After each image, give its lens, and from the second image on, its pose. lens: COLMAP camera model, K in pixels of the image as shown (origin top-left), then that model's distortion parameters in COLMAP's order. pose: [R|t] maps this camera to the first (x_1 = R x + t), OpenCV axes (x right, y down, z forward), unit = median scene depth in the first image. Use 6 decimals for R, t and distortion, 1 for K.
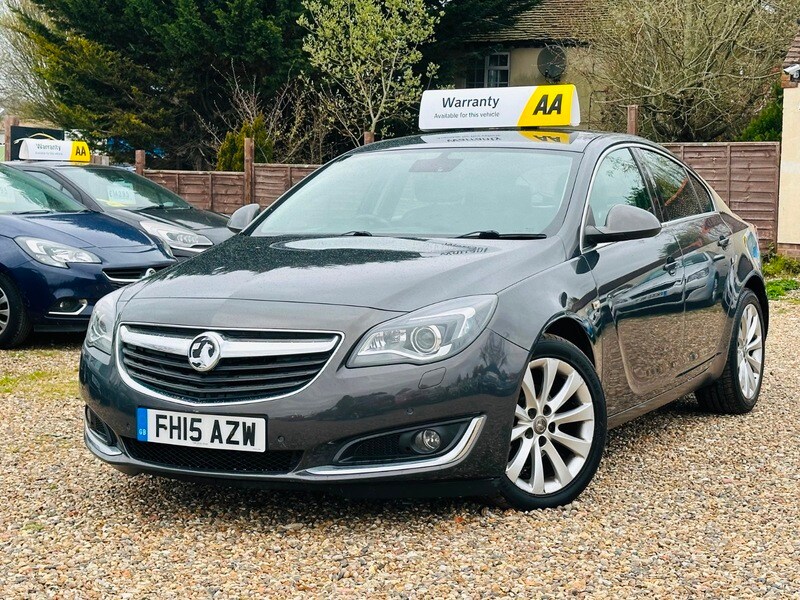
lens RADIAL K [[1537.0, 0, 400.0], [0, 1537.0, 300.0], [0, 0, 1]] dist [0.154503, 0.158489]
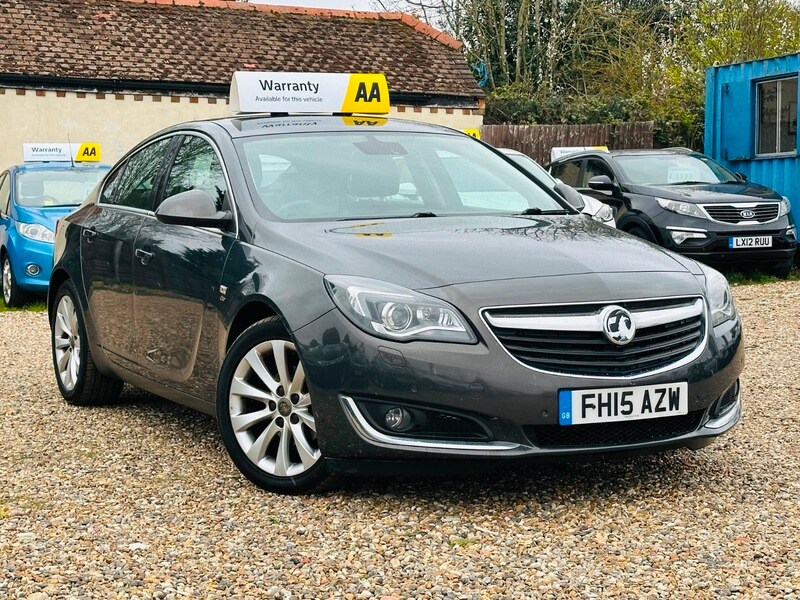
lens RADIAL K [[1537.0, 0, 400.0], [0, 1537.0, 300.0], [0, 0, 1]] dist [0.154503, 0.158489]
pose [[0.581990, -0.066133, 0.810502, -0.968793], [0.073463, 0.996888, 0.028590, -0.020613], [-0.809871, 0.042902, 0.585037, 0.504900]]
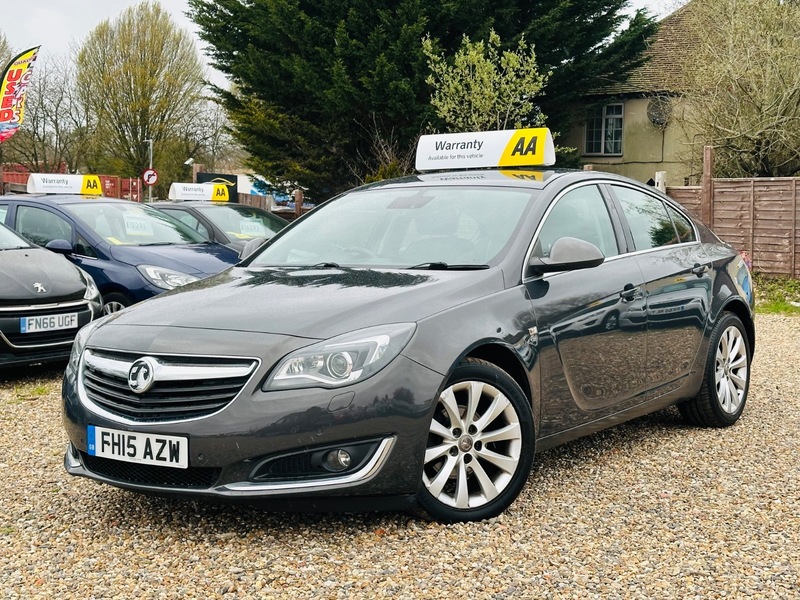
lens RADIAL K [[1258.0, 0, 400.0], [0, 1258.0, 300.0], [0, 0, 1]] dist [0.156821, 0.017078]
pose [[0.991431, -0.000116, -0.130630, 0.164957], [-0.001014, 0.999963, -0.008586, -0.011617], [0.130626, 0.008645, 0.991394, 0.124399]]
